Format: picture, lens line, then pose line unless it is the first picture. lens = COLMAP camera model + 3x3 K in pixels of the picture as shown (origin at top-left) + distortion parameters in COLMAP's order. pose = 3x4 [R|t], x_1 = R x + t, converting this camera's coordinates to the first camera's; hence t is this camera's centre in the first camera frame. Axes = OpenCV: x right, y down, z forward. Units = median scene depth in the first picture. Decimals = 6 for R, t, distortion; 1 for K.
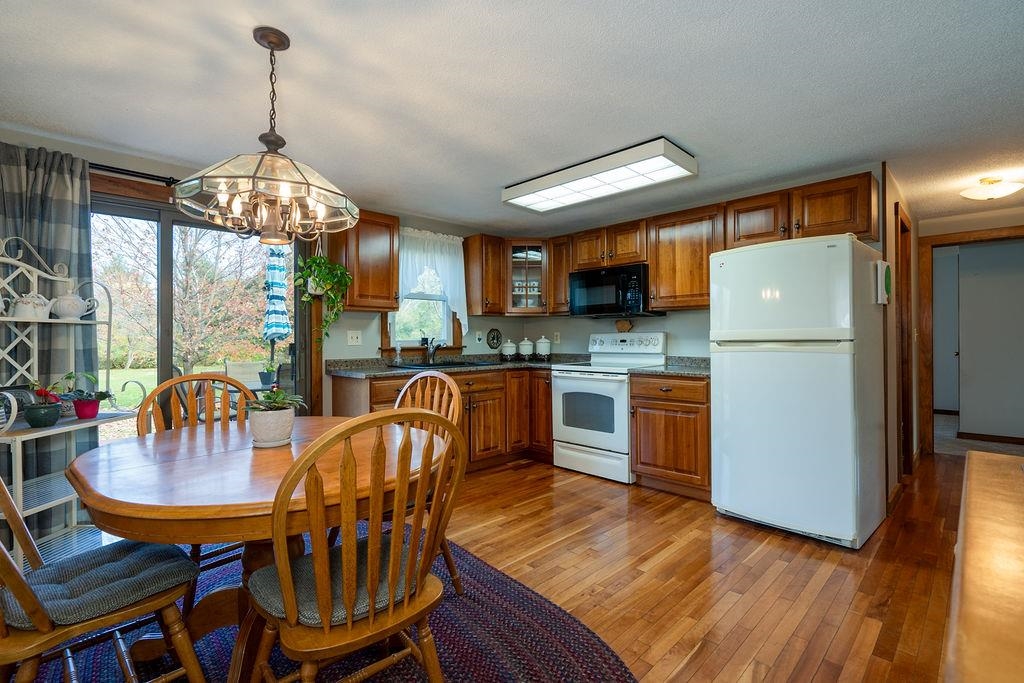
lens RADIAL K [[463.9, 0, 499.1], [0, 463.9, 337.0], [0, 0, 1]] dist [-0.011791, 0.000827]
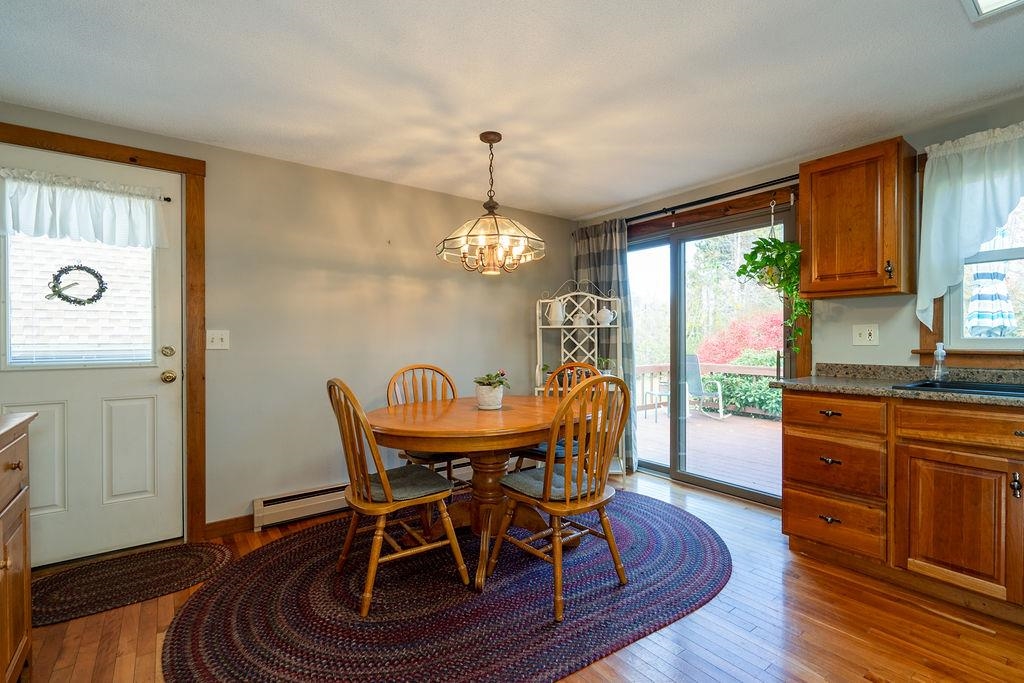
lens RADIAL K [[463.9, 0, 525.0], [0, 463.9, 339.4], [0, 0, 1]] dist [-0.011791, 0.000827]
pose [[-0.109680, 0.007459, -0.993939, 0.447607], [0.009456, 0.999934, 0.006461, -0.000529], [0.993922, -0.008690, -0.109743, 0.574665]]
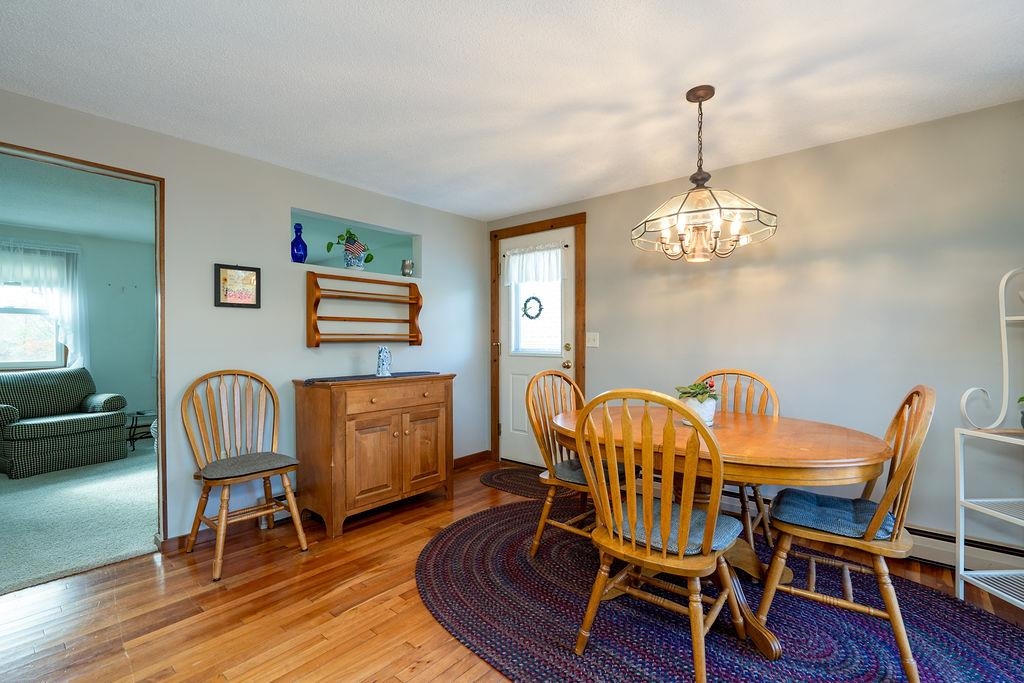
lens RADIAL K [[463.9, 0, 495.4], [0, 463.9, 342.5], [0, 0, 1]] dist [-0.011791, 0.000827]
pose [[-0.996770, 0.006294, -0.080056, 0.059497], [0.006219, 0.999980, 0.001182, 0.003477], [0.080062, 0.000680, -0.996790, 0.994724]]
